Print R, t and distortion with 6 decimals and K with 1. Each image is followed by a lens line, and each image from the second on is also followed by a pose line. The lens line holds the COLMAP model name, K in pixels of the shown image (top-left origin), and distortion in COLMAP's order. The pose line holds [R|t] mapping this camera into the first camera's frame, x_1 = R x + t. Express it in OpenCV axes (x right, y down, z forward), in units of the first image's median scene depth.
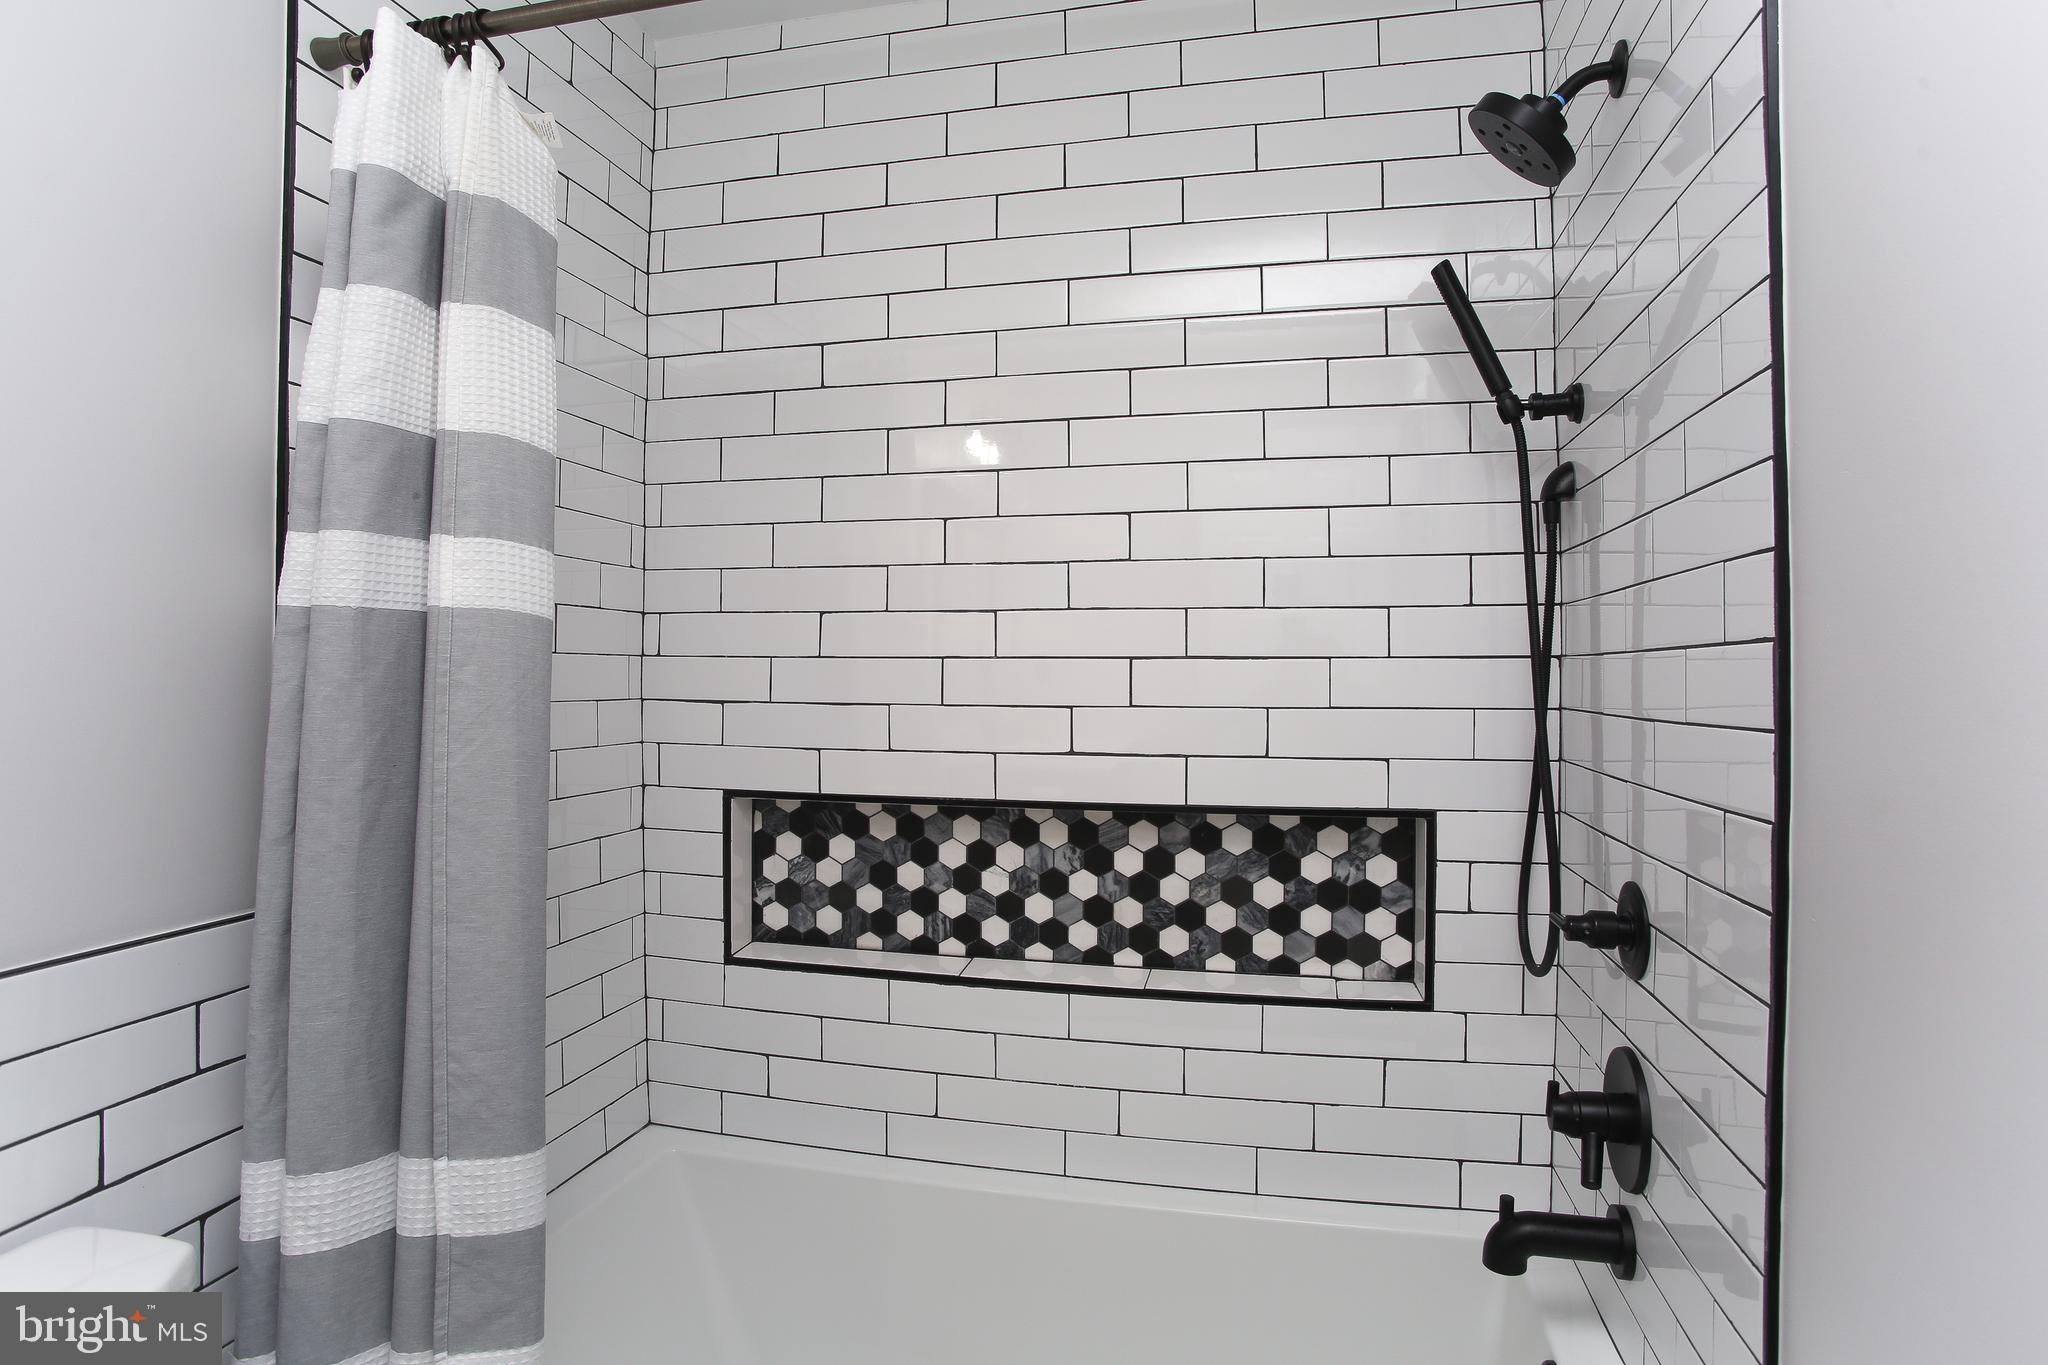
lens RADIAL K [[1106.1, 0, 1029.1], [0, 1106.1, 651.3], [0, 0, 1]] dist [-0.117216, 0.064037]
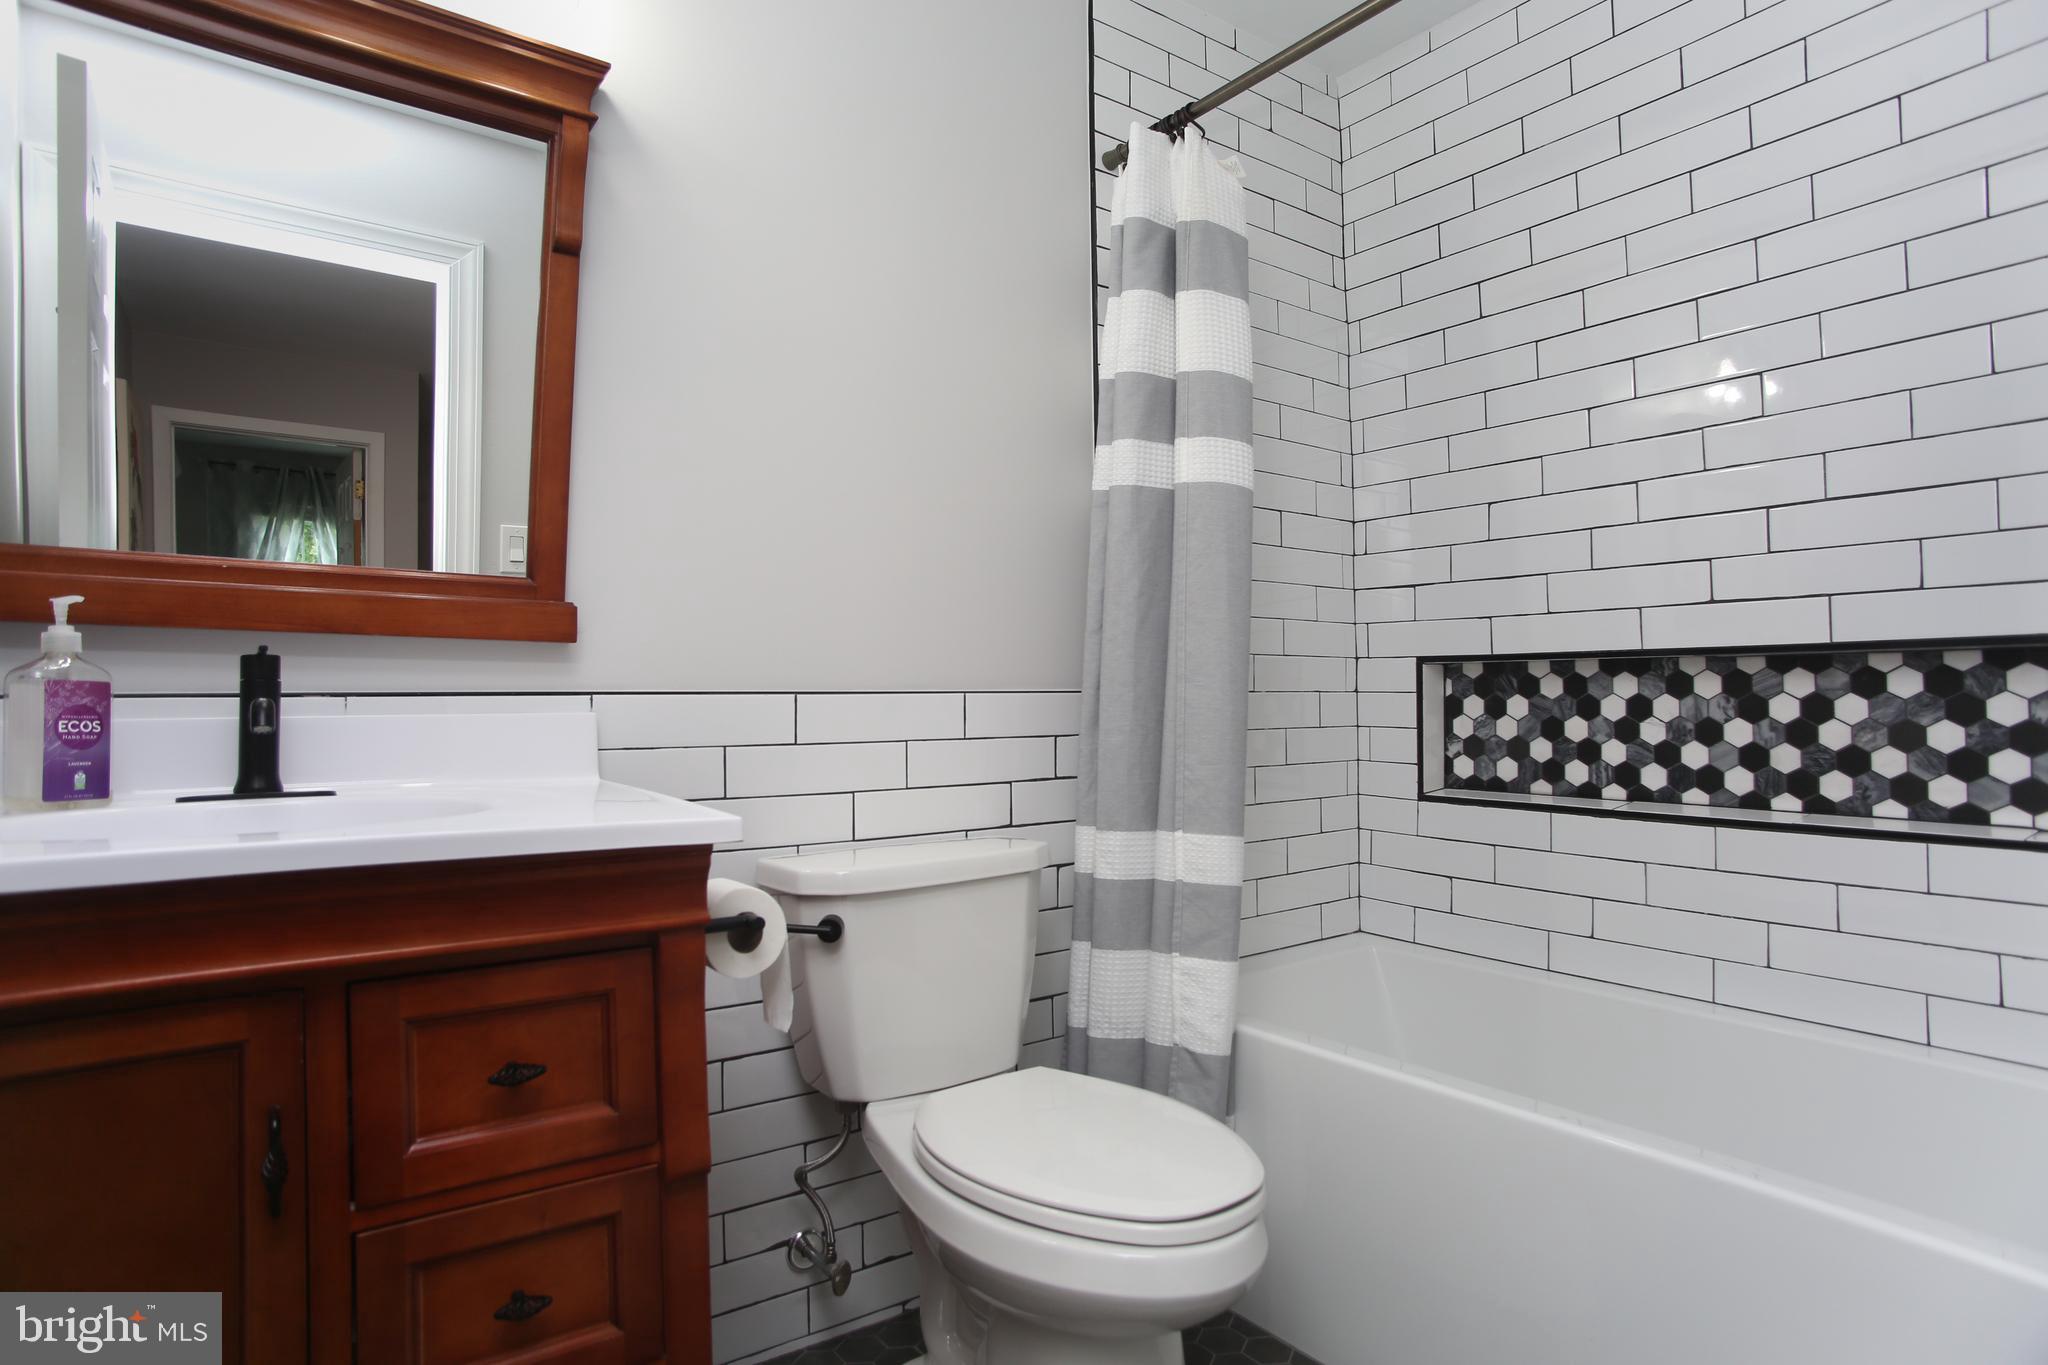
lens RADIAL K [[1106.1, 0, 1029.1], [0, 1106.1, 651.3], [0, 0, 1]] dist [-0.117216, 0.064037]
pose [[0.751908, -0.024073, -0.658829, 0.222336], [0.013028, 0.999681, -0.021659, 0.155164], [0.659140, 0.007702, 0.751981, -0.231783]]
